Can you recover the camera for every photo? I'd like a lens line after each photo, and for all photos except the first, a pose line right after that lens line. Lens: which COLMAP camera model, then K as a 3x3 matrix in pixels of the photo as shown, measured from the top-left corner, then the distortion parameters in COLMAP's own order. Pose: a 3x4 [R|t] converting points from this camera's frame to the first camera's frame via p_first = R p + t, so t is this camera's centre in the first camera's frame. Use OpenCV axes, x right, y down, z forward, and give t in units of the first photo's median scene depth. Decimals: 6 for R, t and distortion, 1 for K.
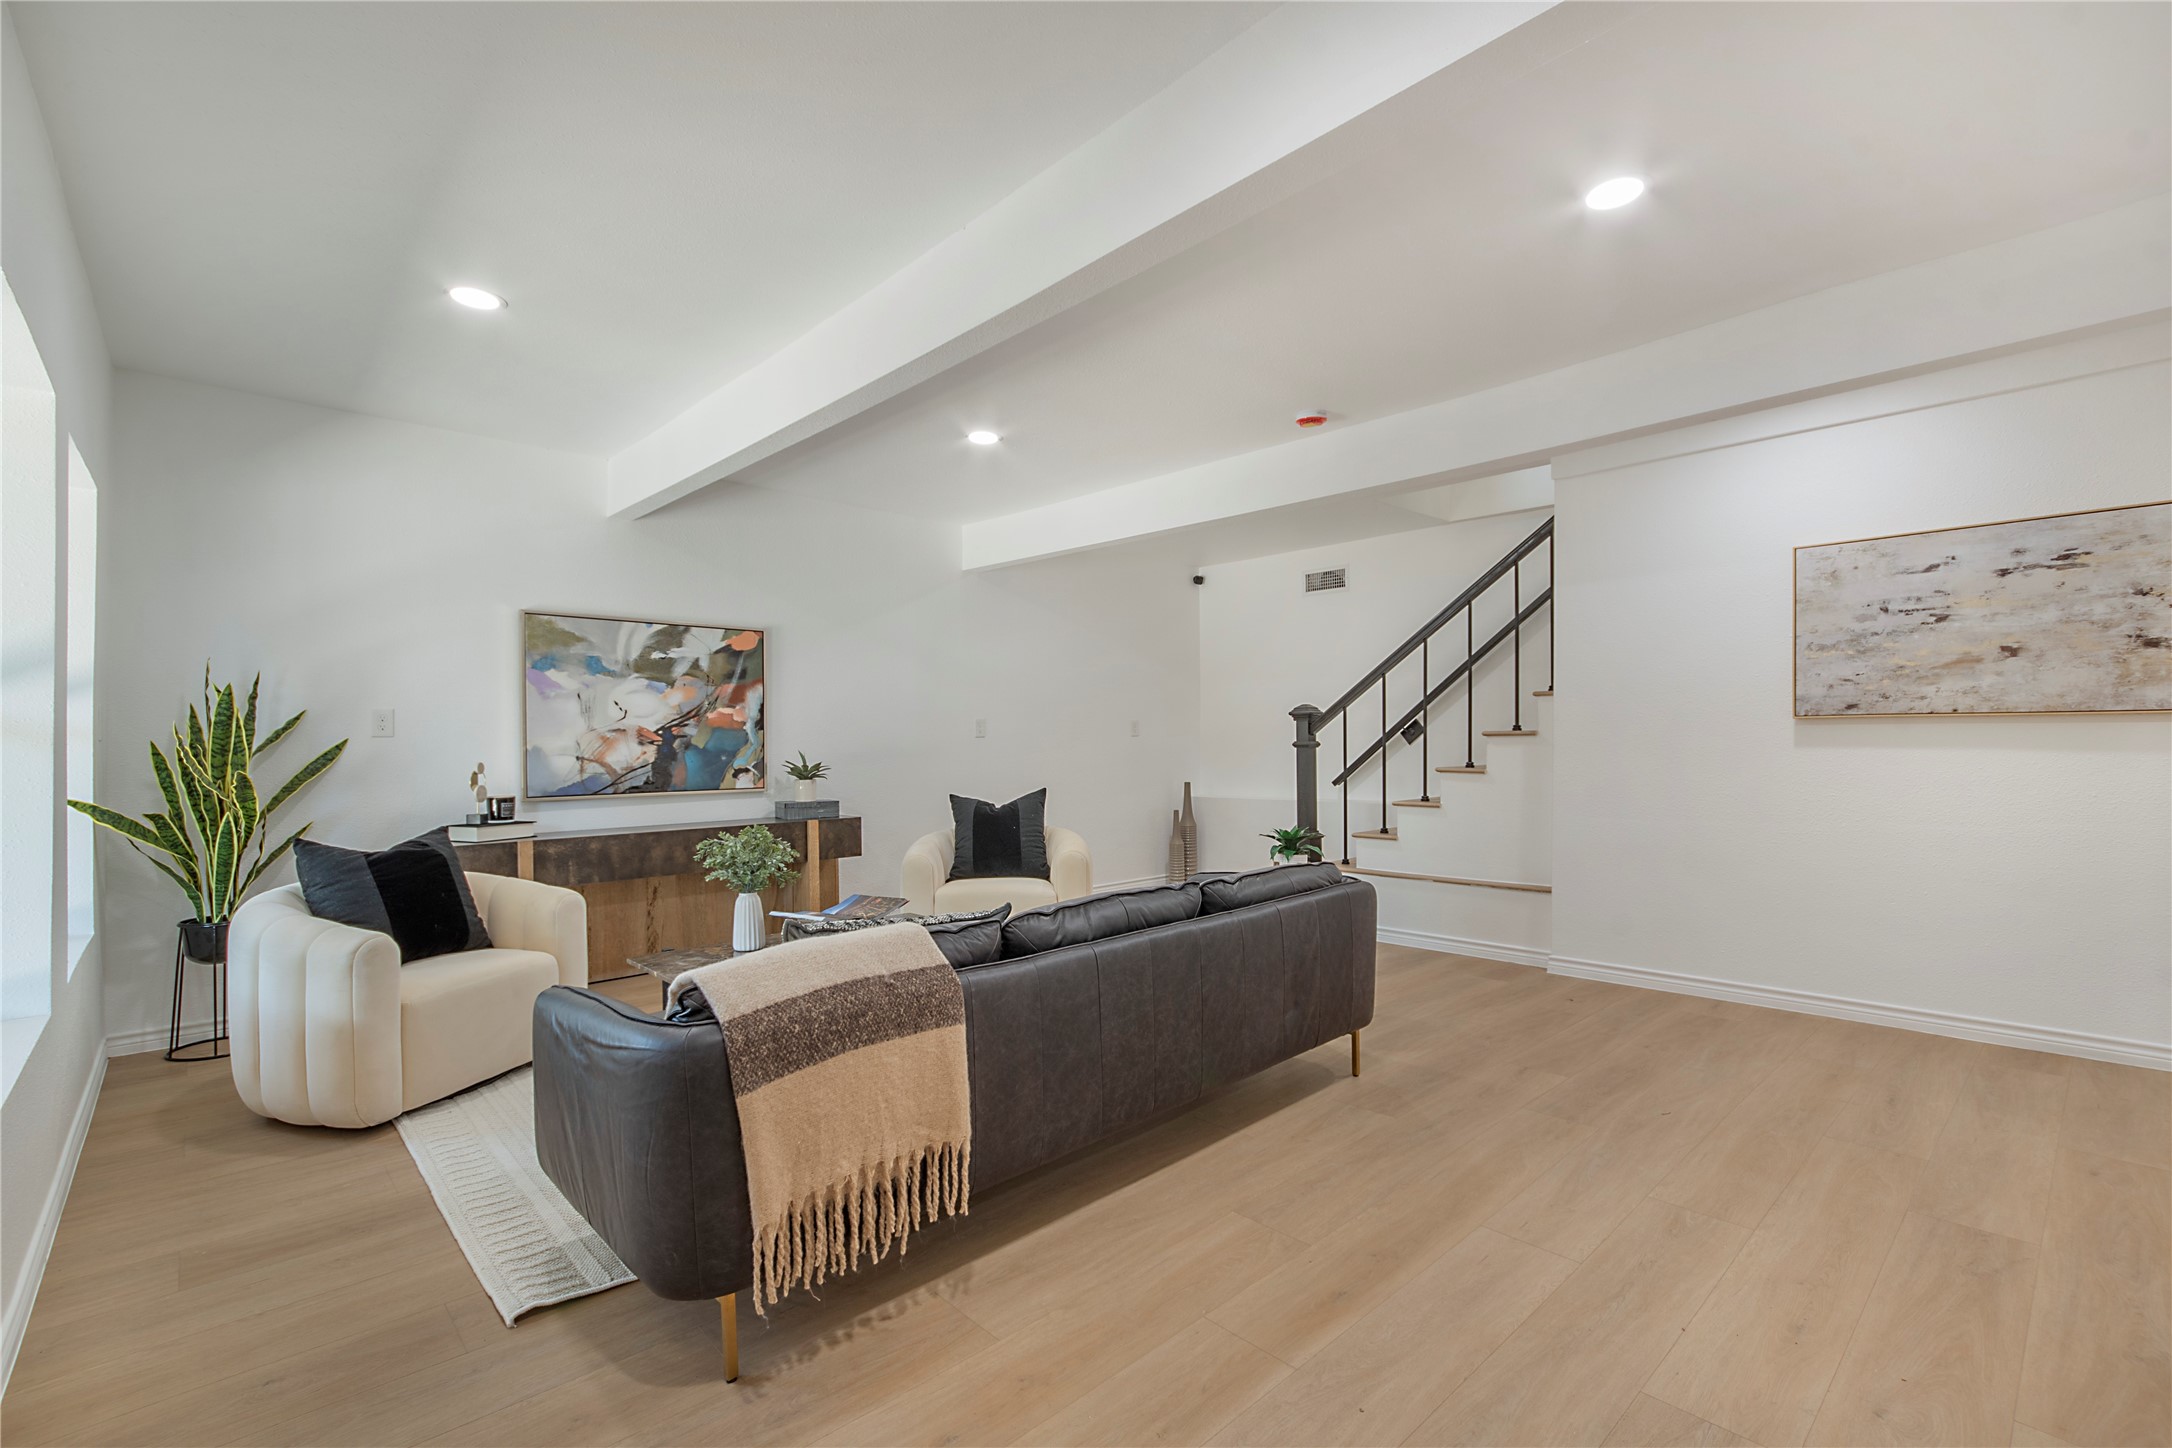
lens RADIAL K [[959.7, 0, 1043.6], [0, 959.7, 722.6], [0, 0, 1]] dist [0.005269, -0.001014]
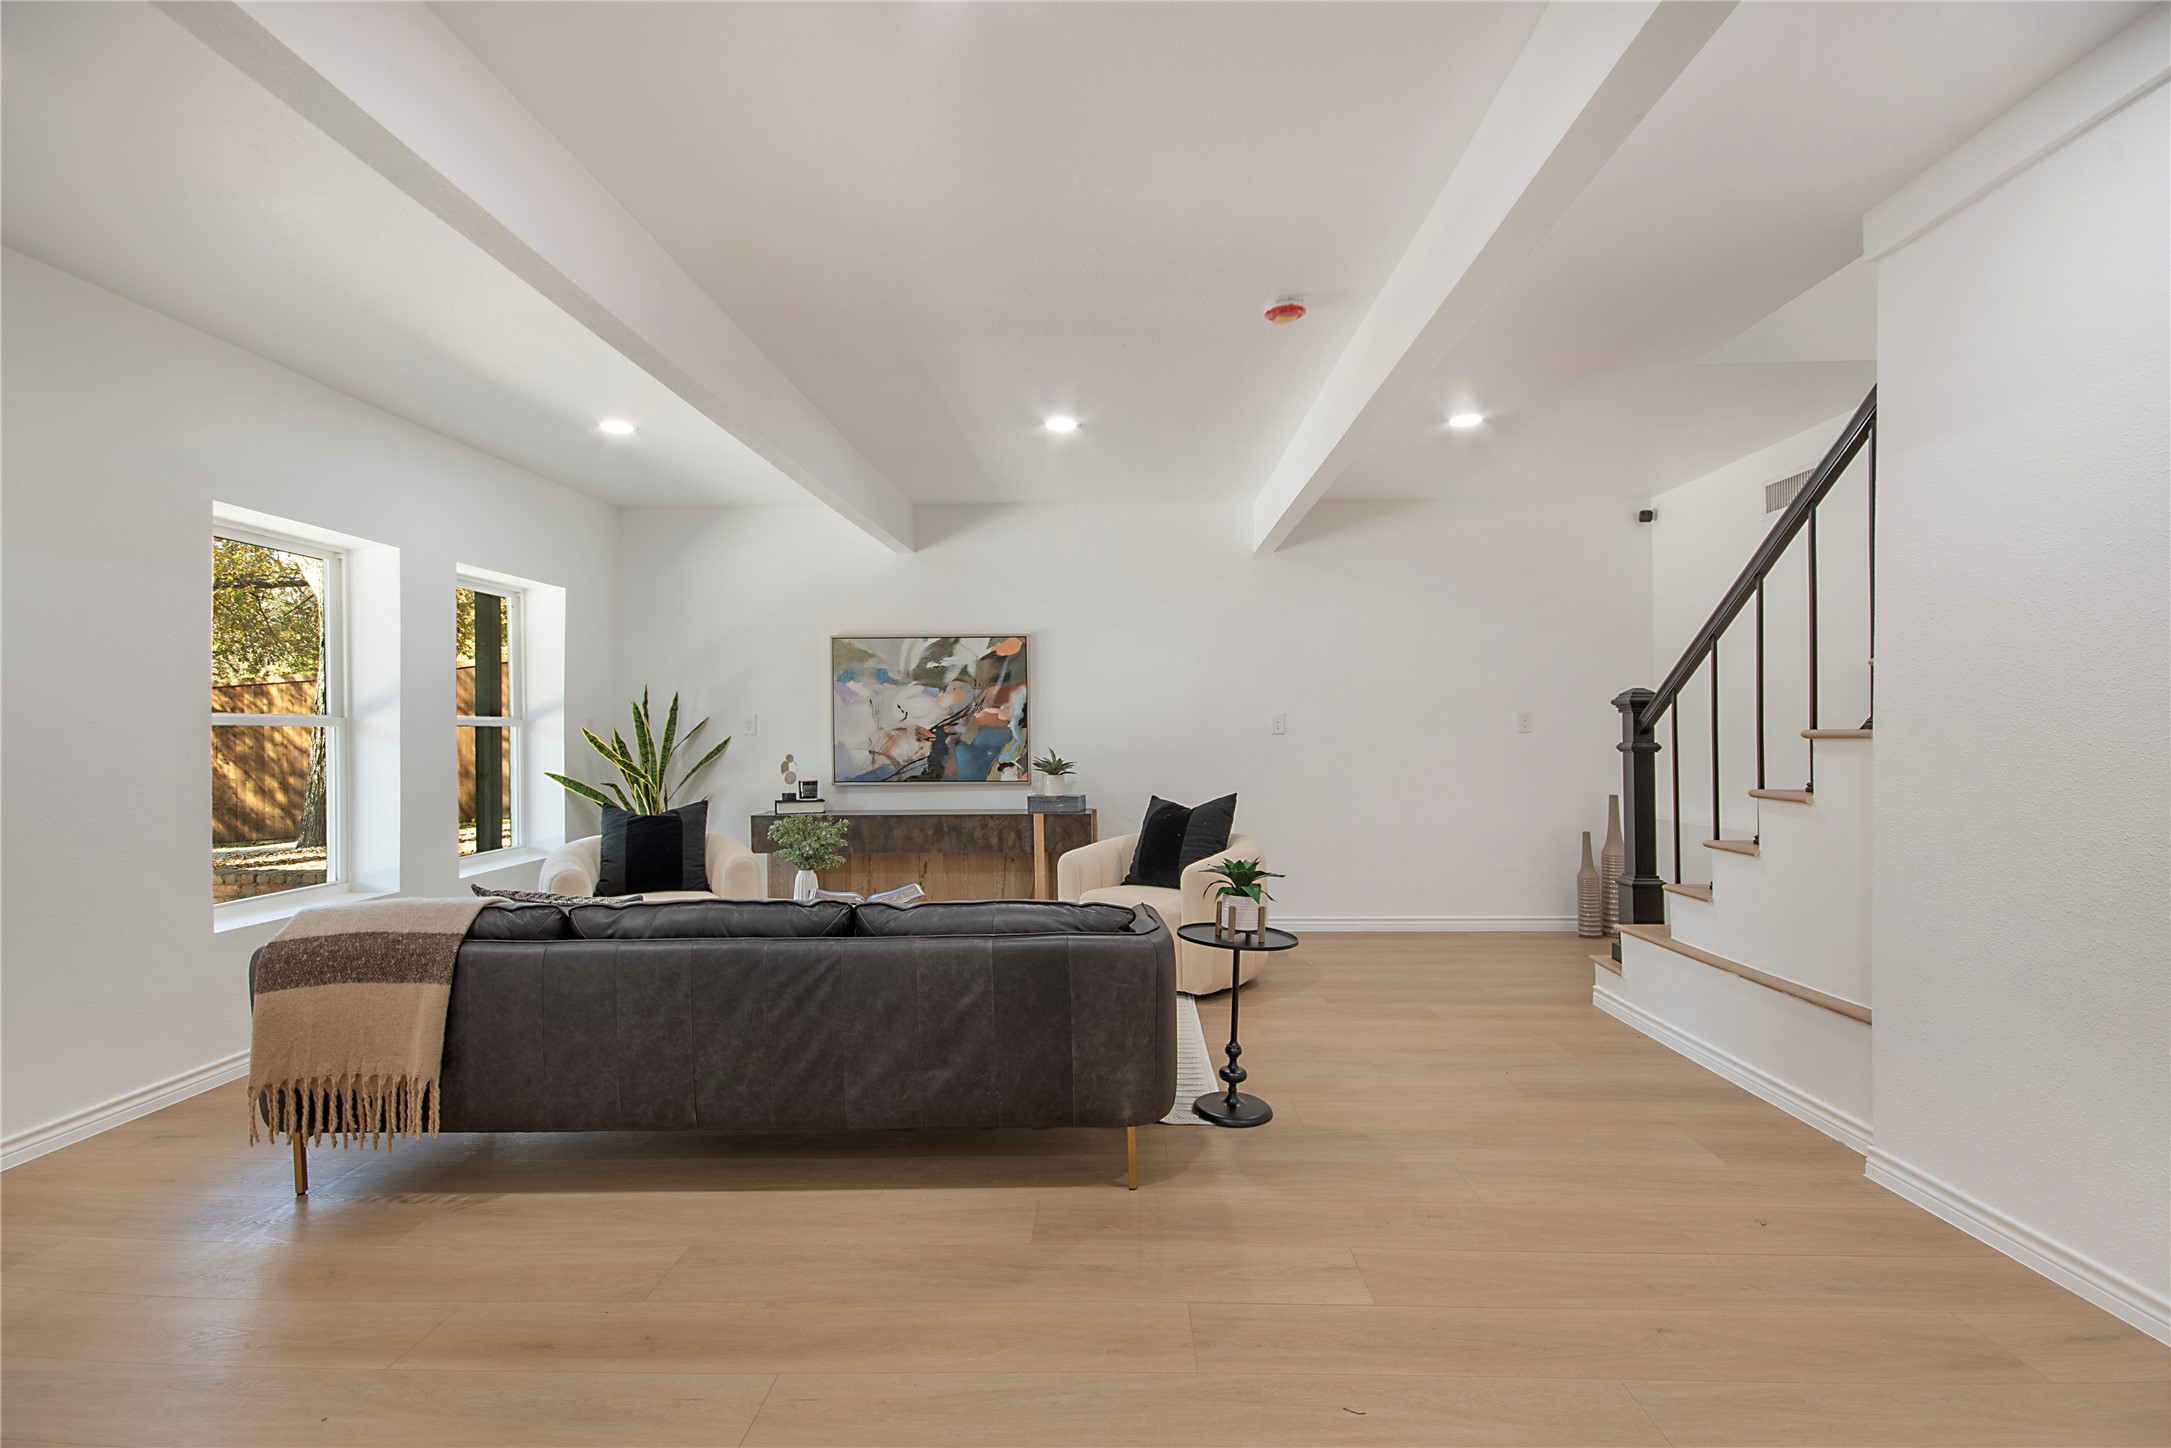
lens RADIAL K [[959.2, 0, 1081.0], [0, 959.2, 731.2], [0, 0, 1]] dist [0.005269, -0.001014]
pose [[0.719921, 0.000449, -0.694056, 0.546044], [0.012863, 0.999819, 0.013989, -0.003124], [0.693937, -0.018999, 0.719785, 0.287769]]
